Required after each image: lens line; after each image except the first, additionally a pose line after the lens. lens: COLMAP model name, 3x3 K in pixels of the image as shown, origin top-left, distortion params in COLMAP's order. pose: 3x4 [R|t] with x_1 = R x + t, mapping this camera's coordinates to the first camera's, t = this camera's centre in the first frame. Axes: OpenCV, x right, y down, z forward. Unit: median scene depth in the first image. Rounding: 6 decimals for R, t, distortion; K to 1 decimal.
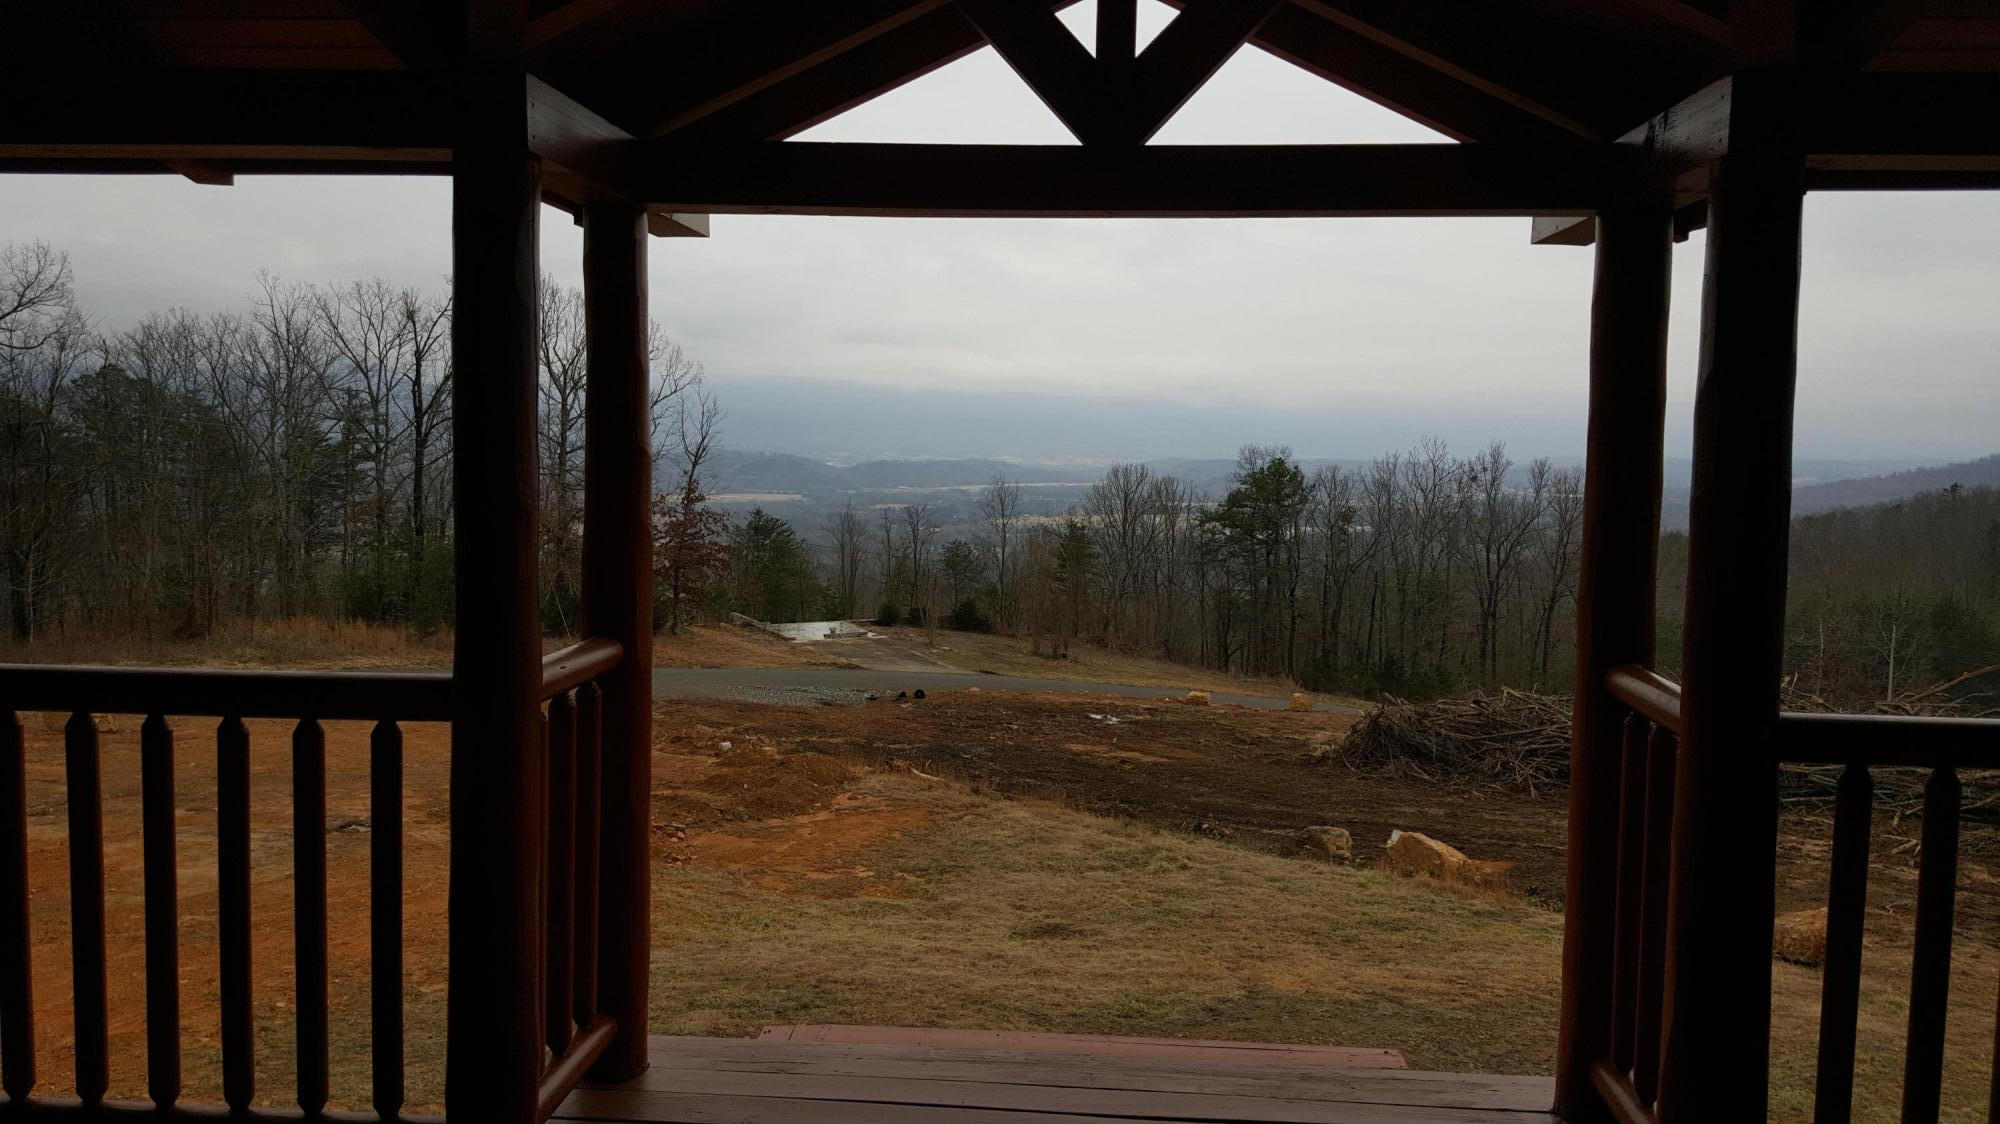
lens RADIAL K [[1476.6, 0, 1000.0], [0, 1476.6, 562.0], [0, 0, 1]] dist [0.112273, -0.138733]
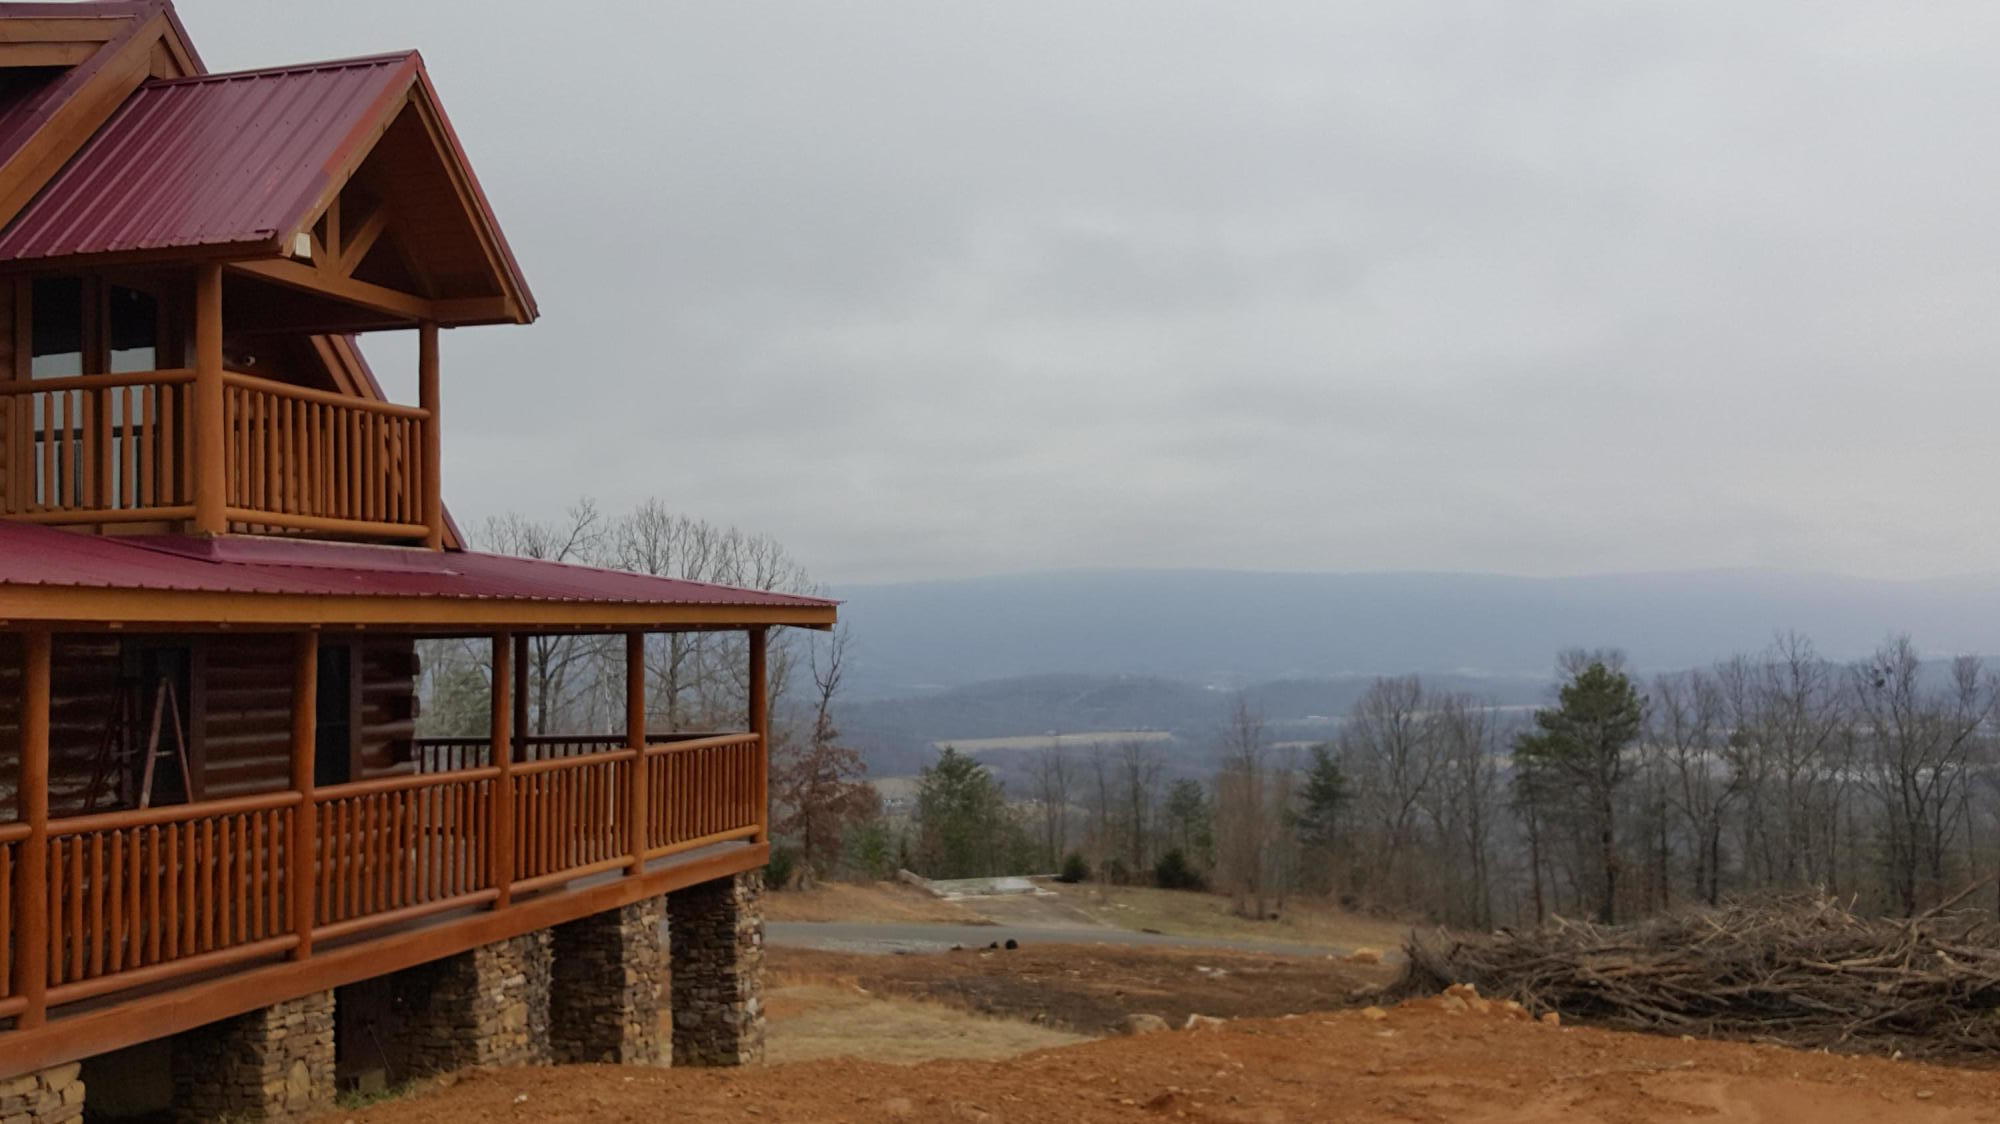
lens RADIAL K [[2065.2, 0, 928.1], [0, 2065.2, 561.3], [0, 0, 1]] dist [0.057566, -0.001037]
pose [[0.969136, -0.048534, -0.241704, 0.144460], [0.017404, 0.991453, -0.129299, 0.013727], [0.245914, 0.121102, 0.961697, -0.171787]]
